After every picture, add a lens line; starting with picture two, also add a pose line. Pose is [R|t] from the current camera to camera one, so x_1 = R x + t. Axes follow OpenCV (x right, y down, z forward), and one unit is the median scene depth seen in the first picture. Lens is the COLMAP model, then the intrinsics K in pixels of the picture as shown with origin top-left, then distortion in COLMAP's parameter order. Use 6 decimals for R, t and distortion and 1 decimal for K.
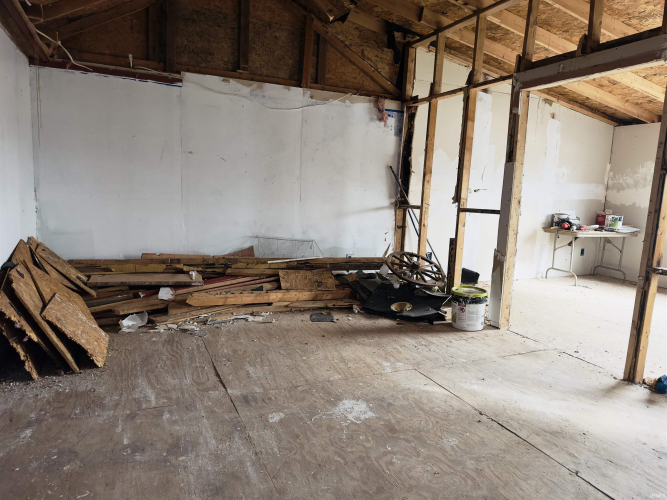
lens RADIAL K [[434.3, 0, 333.5], [0, 434.3, 250.0], [0, 0, 1]] dist [0.066308, -0.075333]
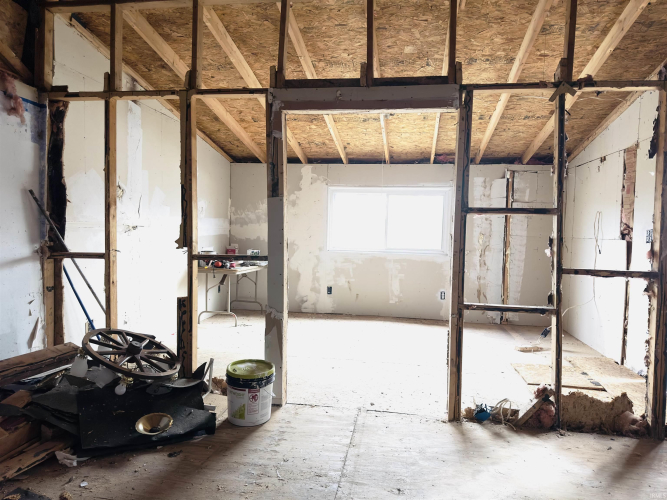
lens RADIAL K [[459.2, 0, 333.5], [0, 459.2, 250.0], [0, 0, 1]] dist [0.004813, -0.002739]
pose [[0.557233, -0.057229, 0.828382, -0.180117], [0.117652, 0.992999, -0.010541, -0.059266], [-0.821979, 0.103335, 0.560065, 0.334555]]
